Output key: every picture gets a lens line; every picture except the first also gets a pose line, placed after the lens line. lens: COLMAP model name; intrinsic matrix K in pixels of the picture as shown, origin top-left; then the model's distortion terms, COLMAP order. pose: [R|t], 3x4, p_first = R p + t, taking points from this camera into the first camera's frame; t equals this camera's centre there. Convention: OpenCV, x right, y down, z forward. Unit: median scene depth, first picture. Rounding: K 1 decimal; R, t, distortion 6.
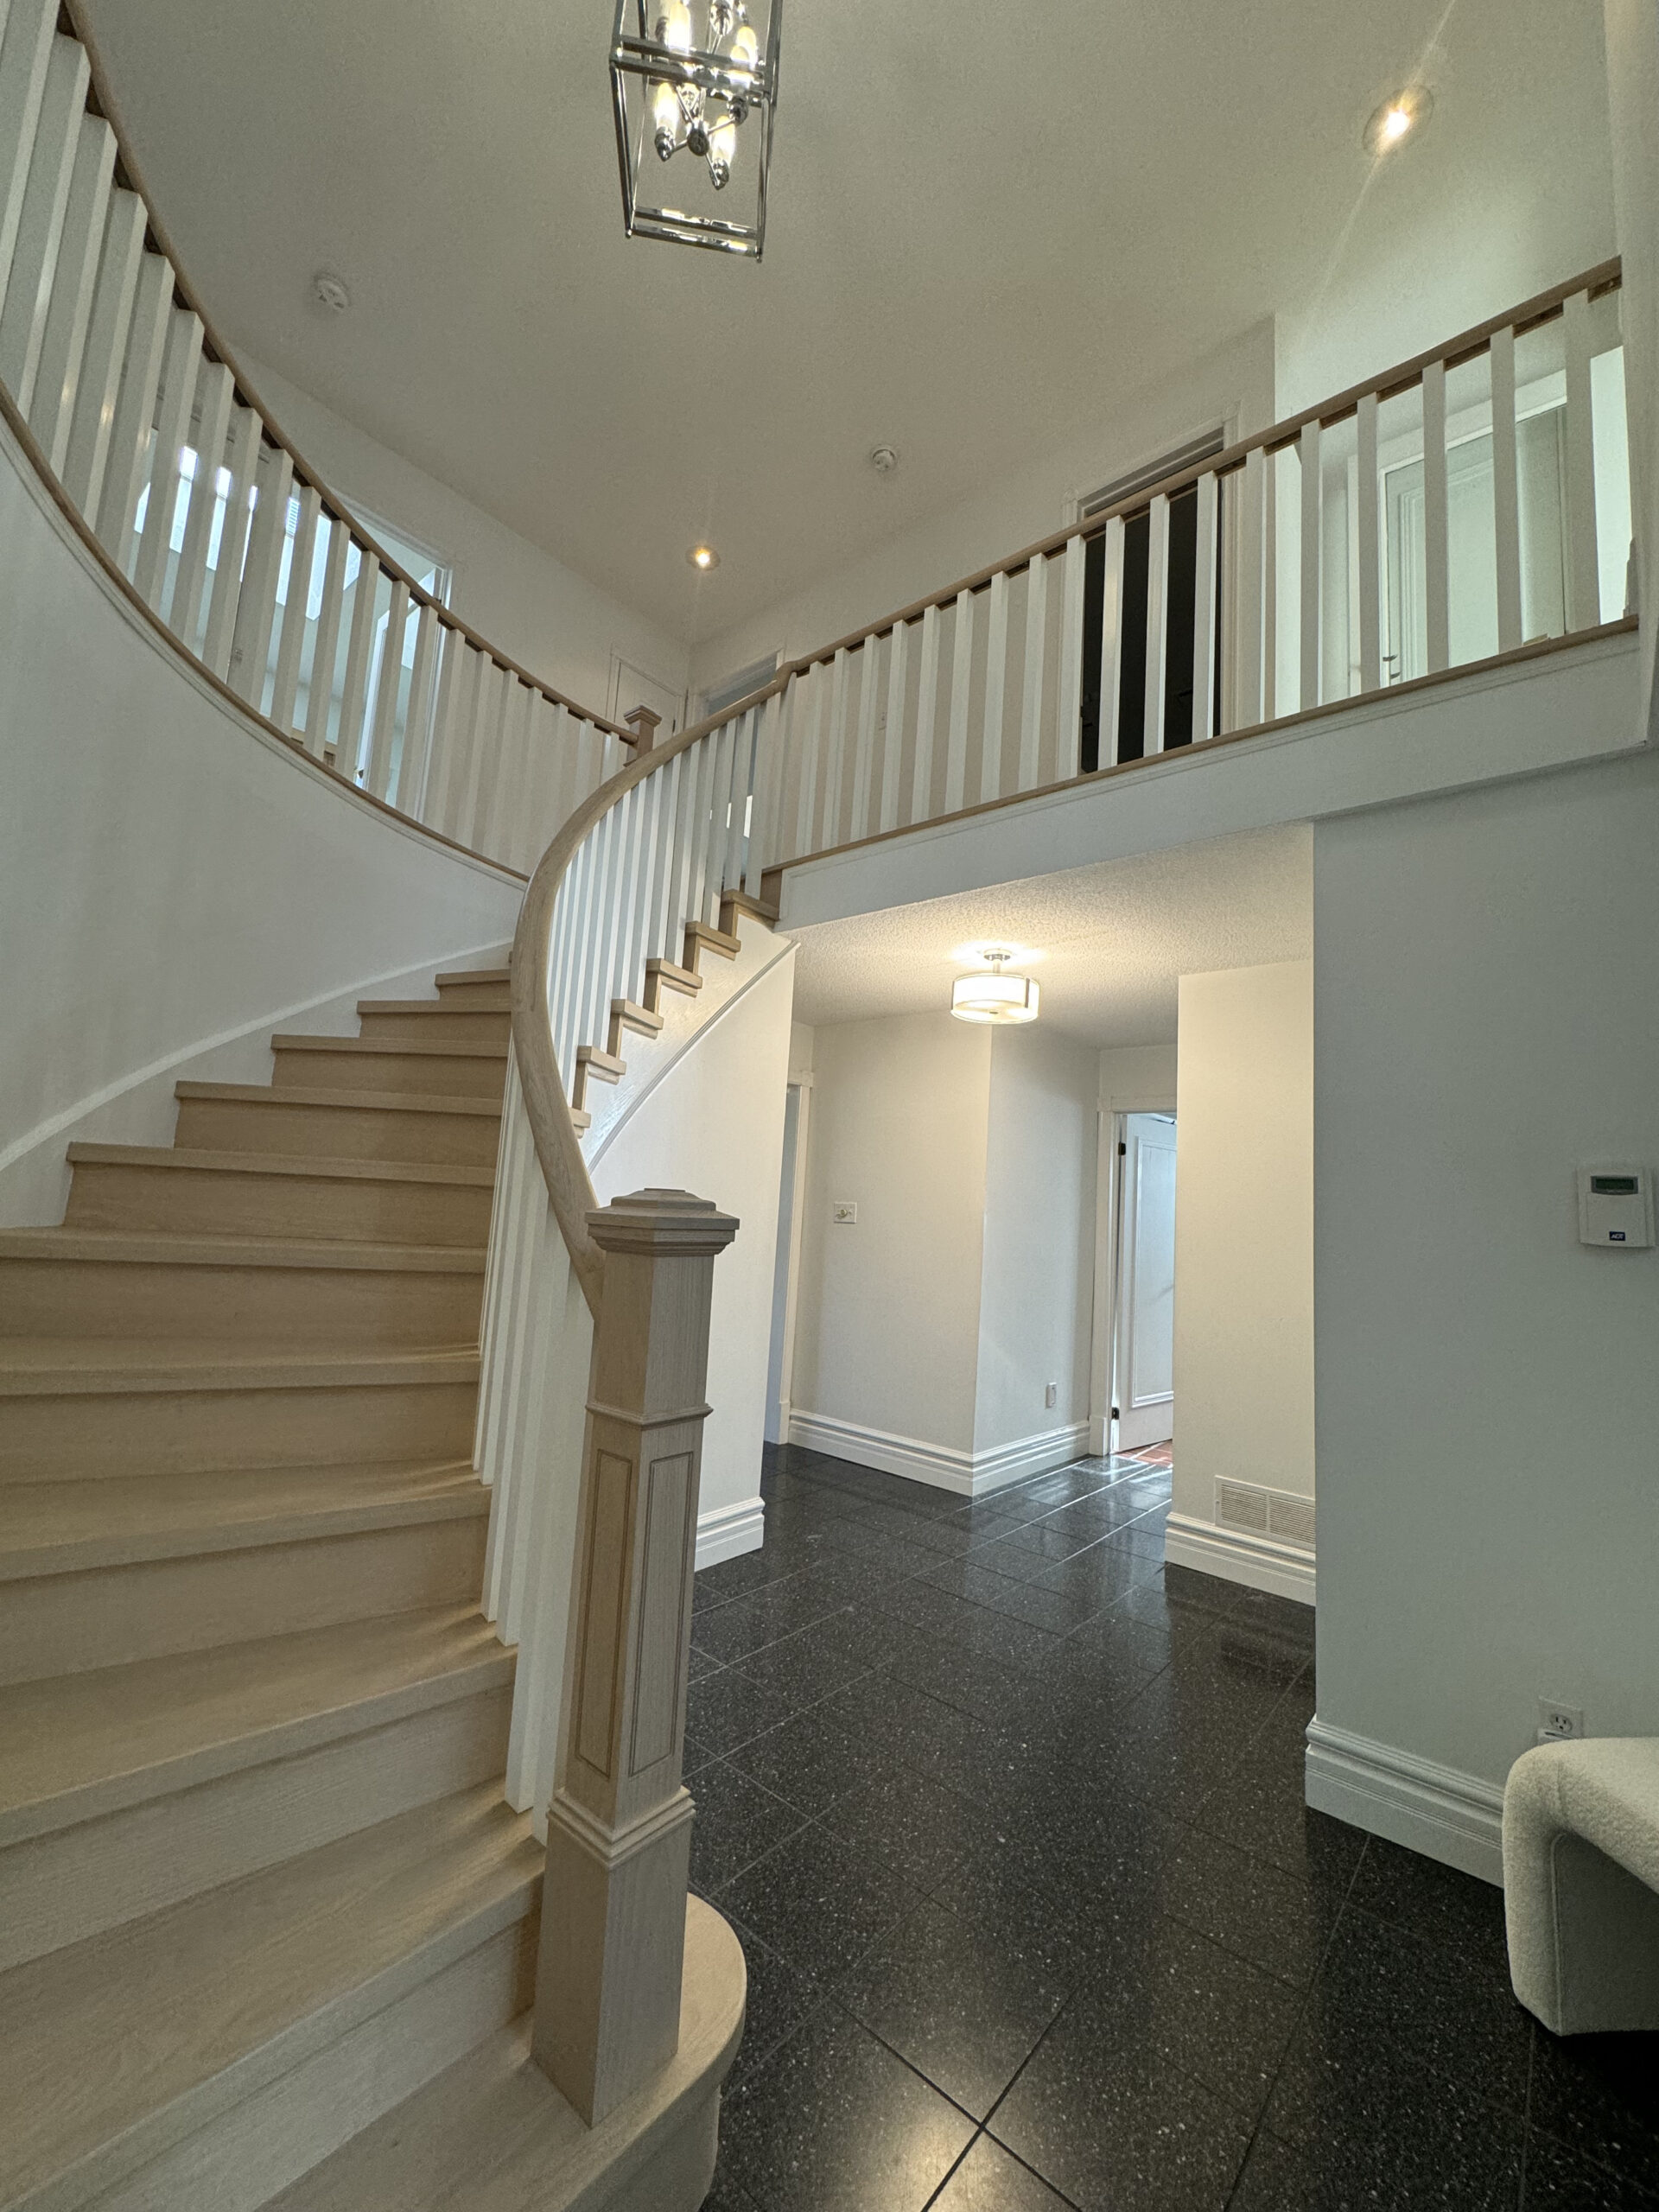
lens RADIAL K [[879.7, 0, 830.0], [0, 879.7, 1106.5], [0, 0, 1]] dist [-0.002307, 0.000347]
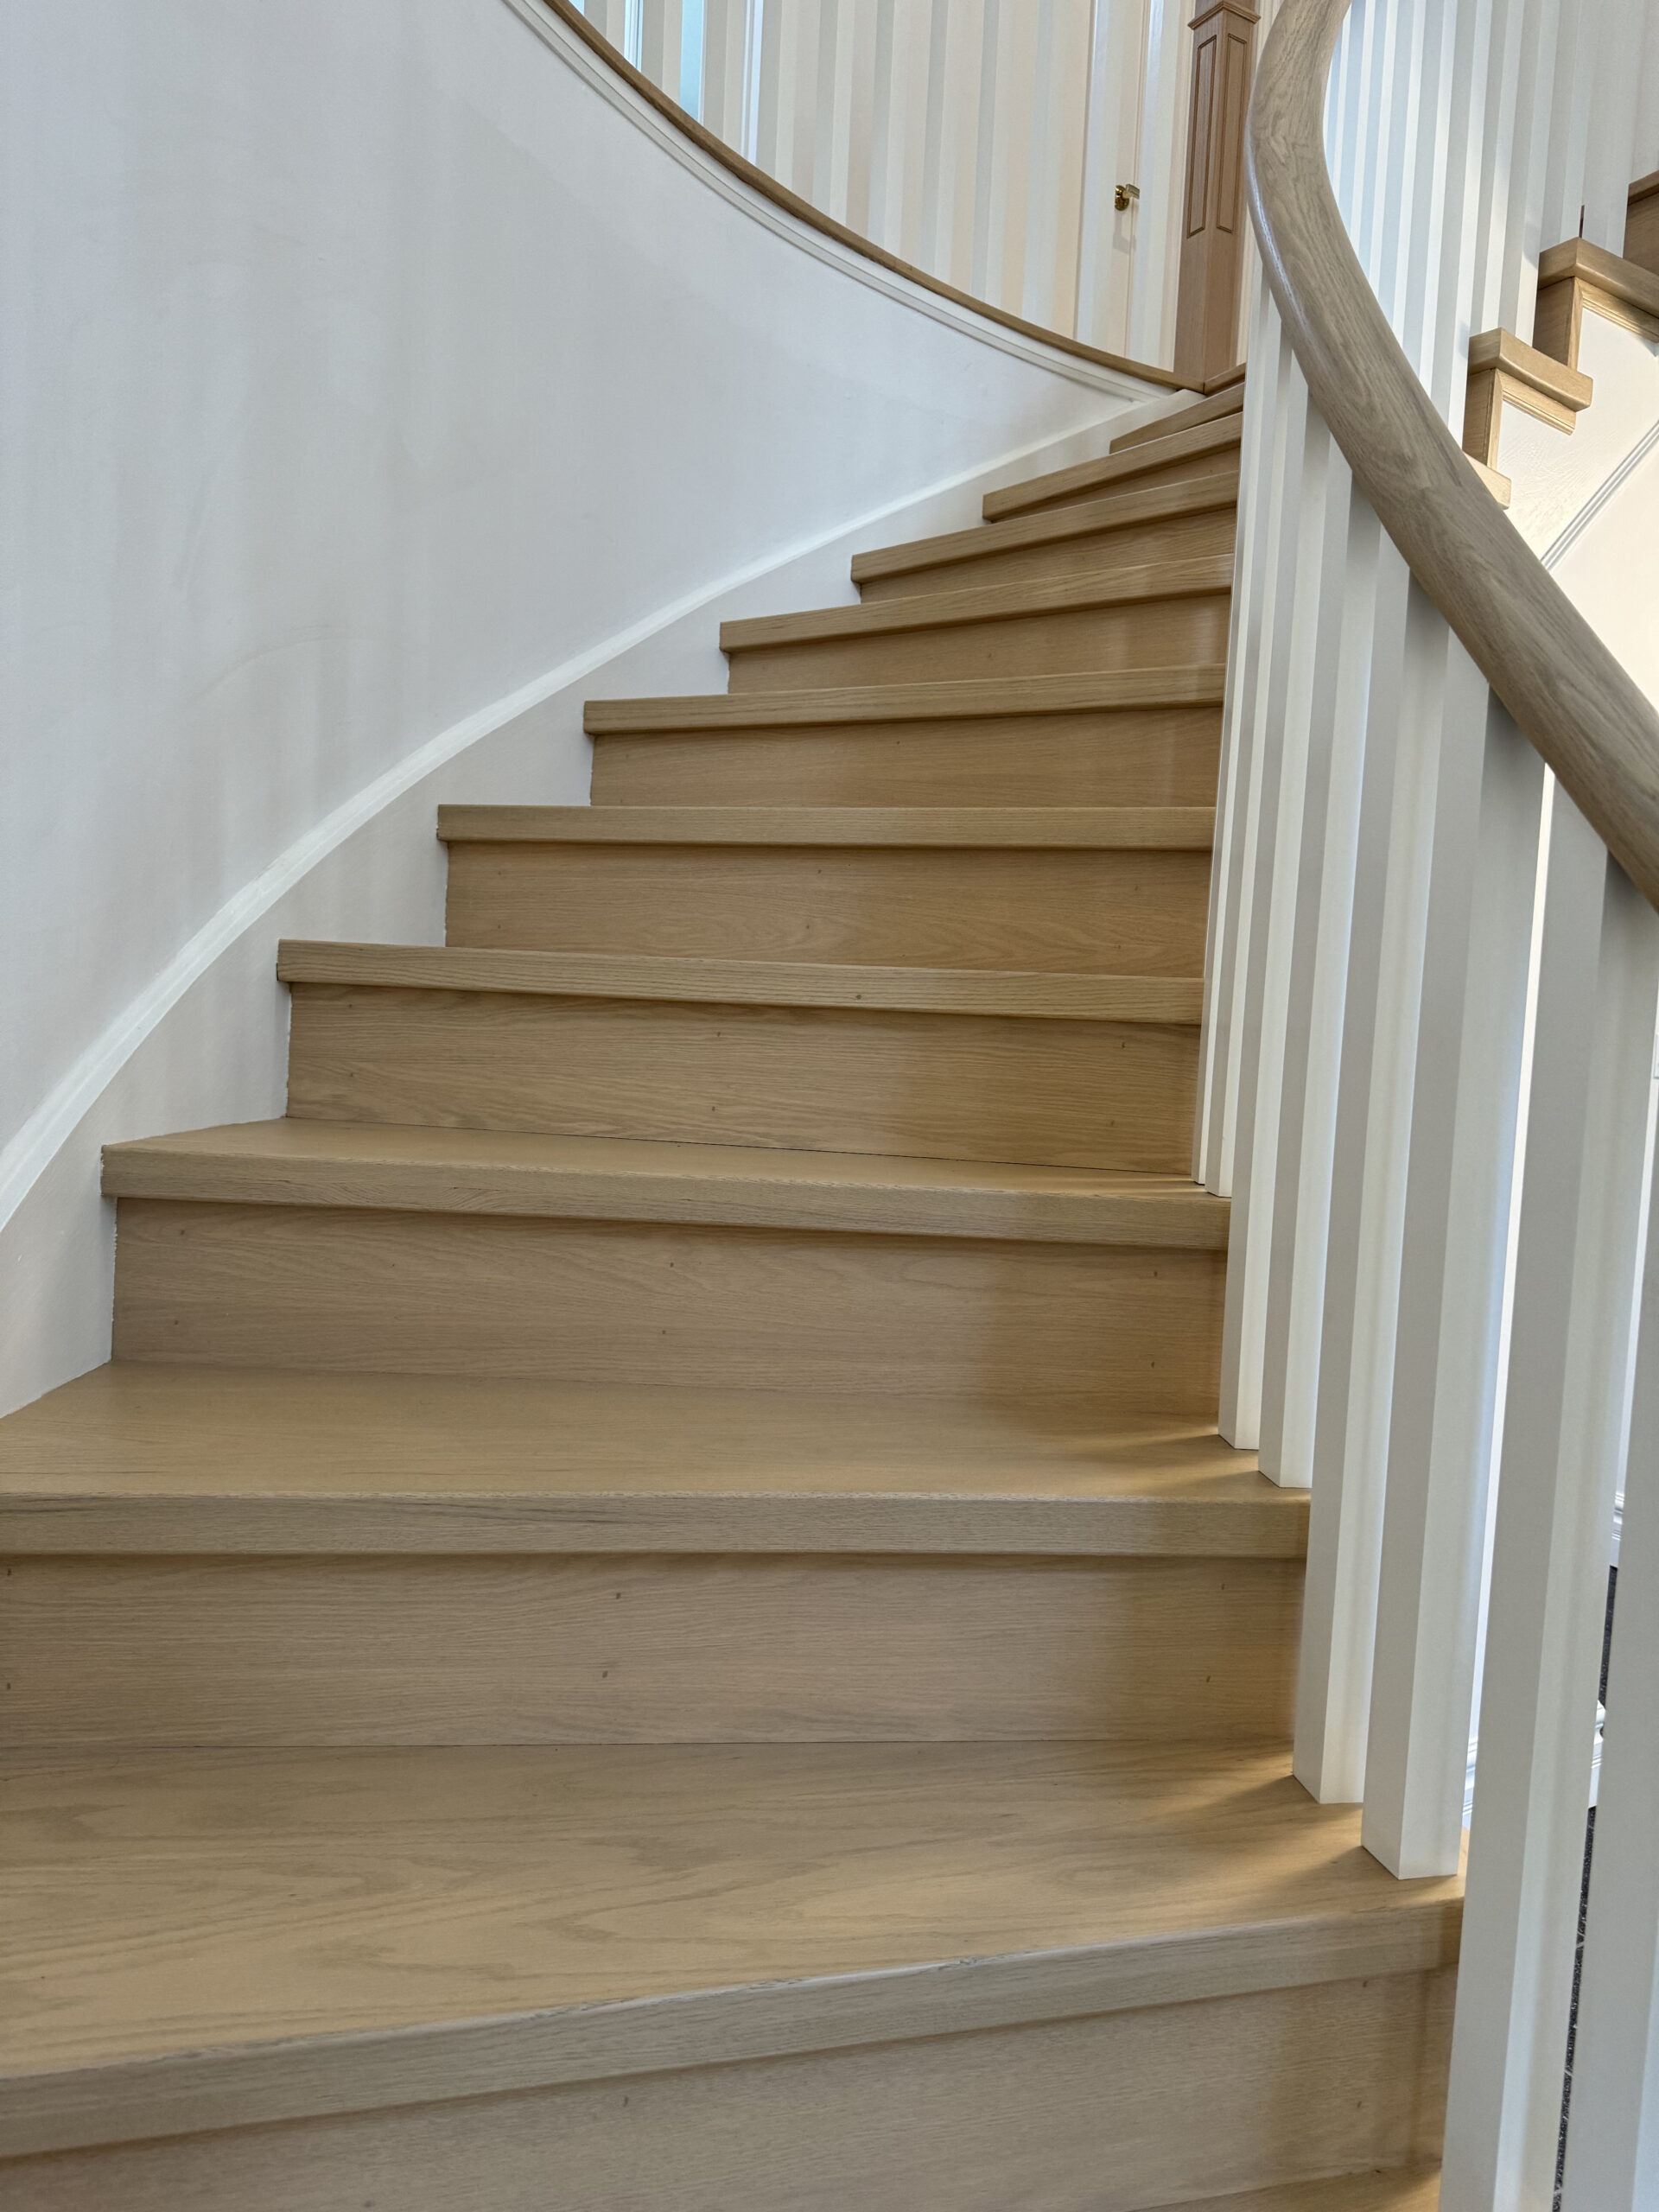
lens RADIAL K [[1568.2, 0, 812.4], [0, 1568.2, 1117.0], [0, 0, 1]] dist [0.018887, -0.026421]
pose [[0.941877, 0.004787, -0.335924, -0.275723], [0.049830, 0.986848, 0.153778, 0.016159], [0.332242, -0.161579, 0.929251, 0.264169]]
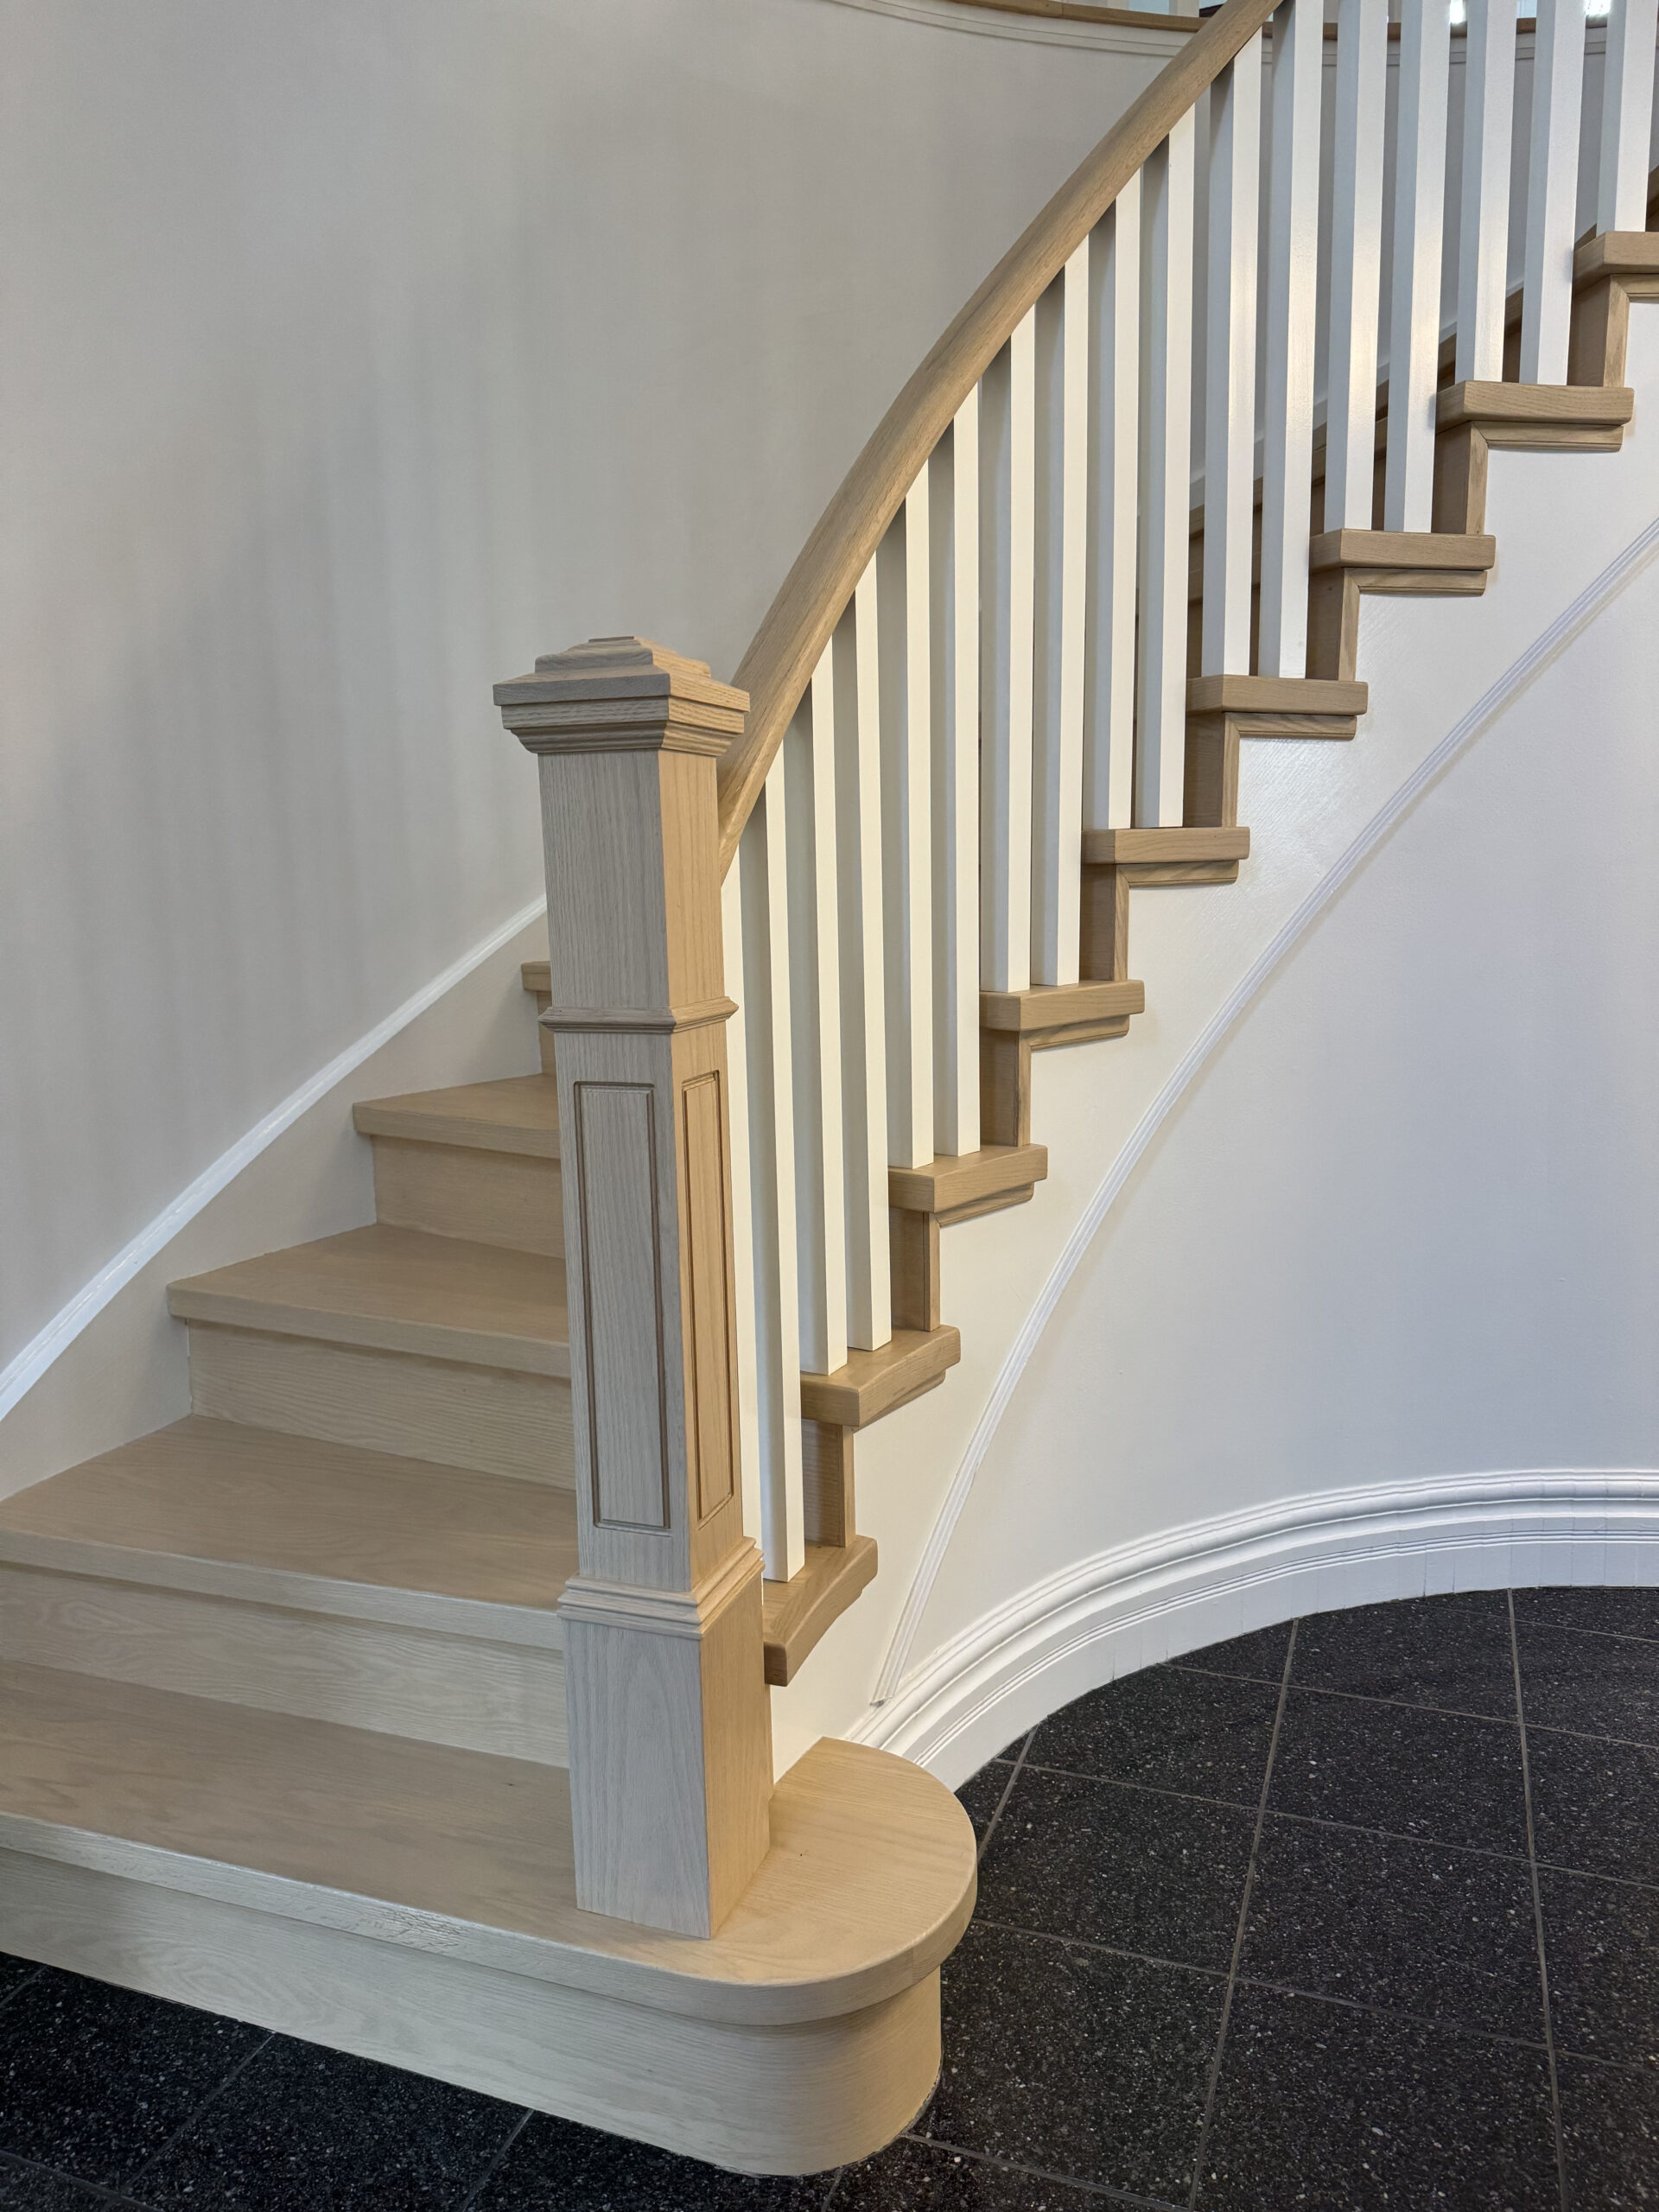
lens RADIAL K [[1568.2, 0, 836.6], [0, 1568.2, 1105.6], [0, 0, 1]] dist [0.018887, -0.026421]
pose [[0.337649, 0.093884, -0.936578, 0.456391], [0.145135, 0.977921, 0.150352, 0.138335], [0.930015, -0.186696, 0.316569, 0.405444]]
